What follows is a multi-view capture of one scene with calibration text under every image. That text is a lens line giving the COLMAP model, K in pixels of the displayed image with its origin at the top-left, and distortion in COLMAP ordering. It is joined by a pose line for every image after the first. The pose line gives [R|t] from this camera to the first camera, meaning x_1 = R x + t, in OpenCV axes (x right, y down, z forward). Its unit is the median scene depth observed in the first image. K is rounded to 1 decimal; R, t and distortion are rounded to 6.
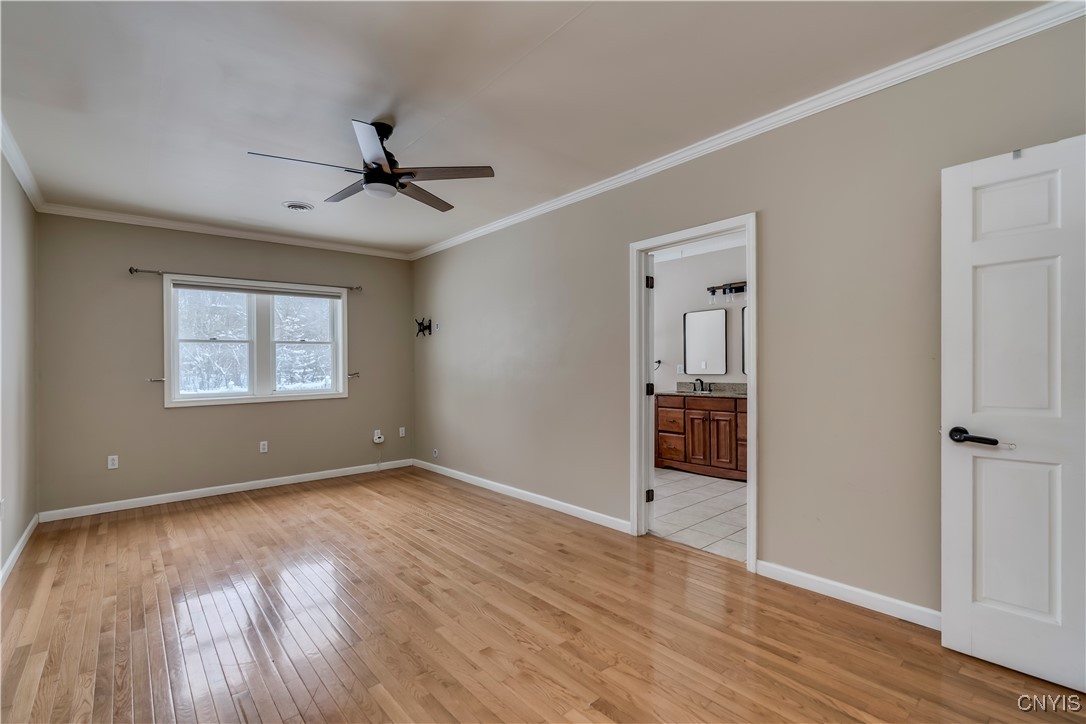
lens RADIAL K [[493.0, 0, 545.5], [0, 493.0, 366.3], [0, 0, 1]] dist [-0.004734, 0.000539]
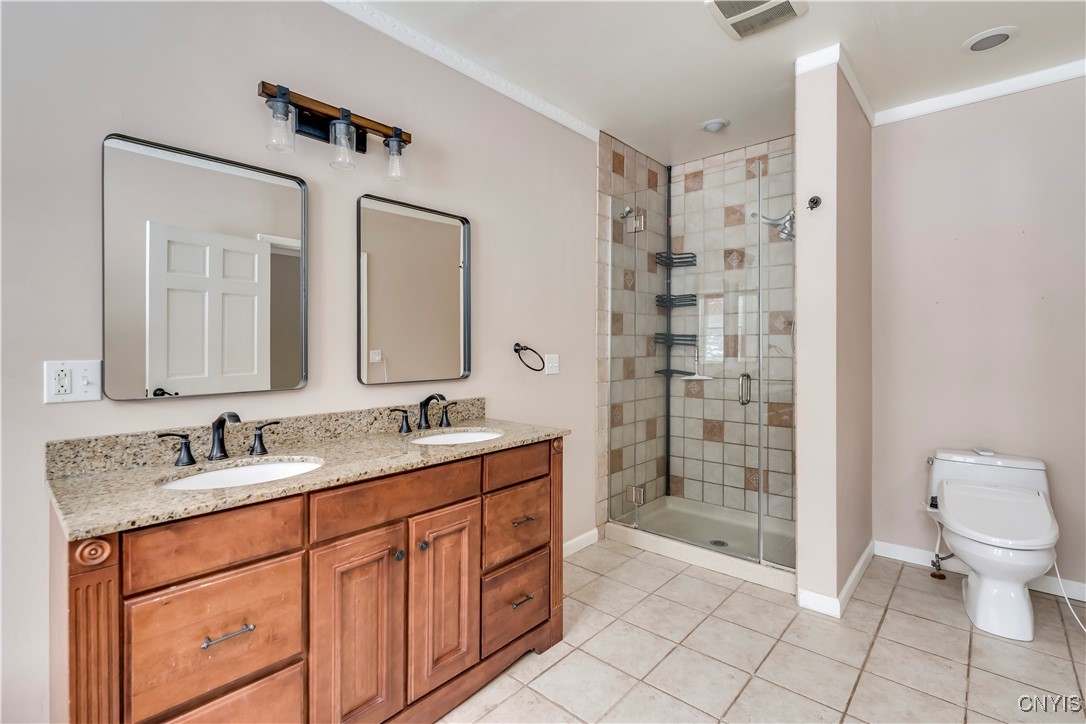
lens RADIAL K [[493.0, 0, 546.0], [0, 493.0, 350.2], [0, 0, 1]] dist [-0.004734, 0.000539]
pose [[-0.119221, 0.012152, 0.992793, 0.036596], [0.010521, 0.999884, -0.010975, -0.003648], [-0.992812, 0.009137, -0.119335, 0.909688]]
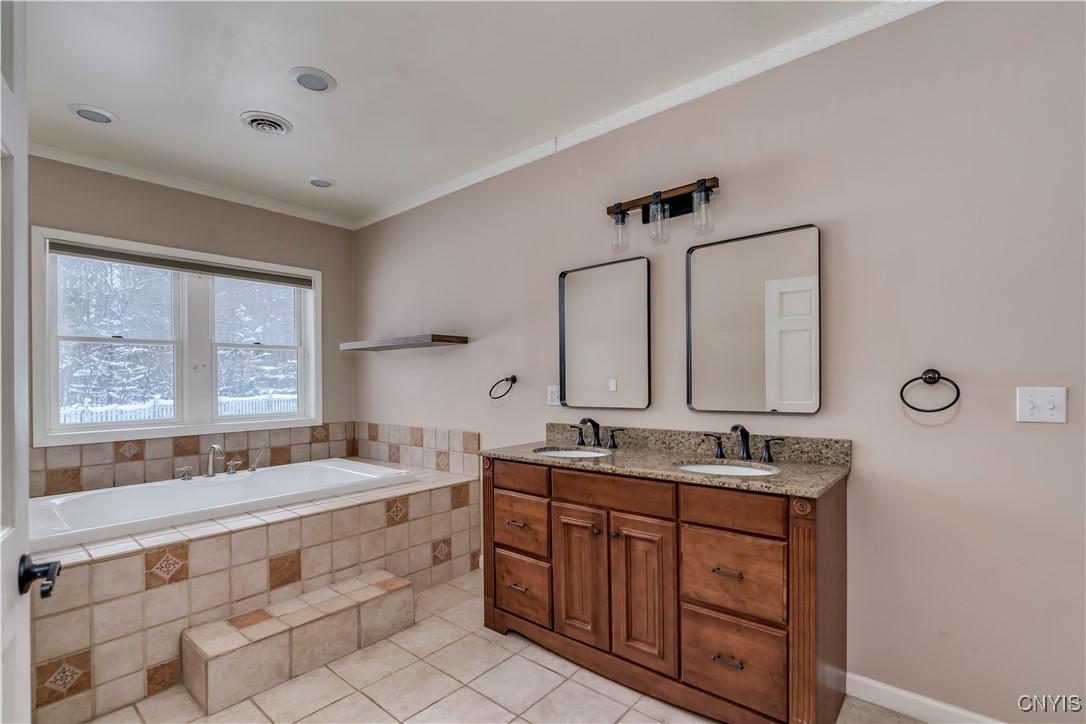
lens RADIAL K [[493.0, 0, 547.5], [0, 493.0, 380.2], [0, 0, 1]] dist [-0.004734, 0.000539]
pose [[0.986887, 0.007010, 0.161263, 0.215356], [-0.005727, 0.999948, -0.008421, -0.005113], [-0.161313, 0.007387, 0.986876, 0.605579]]
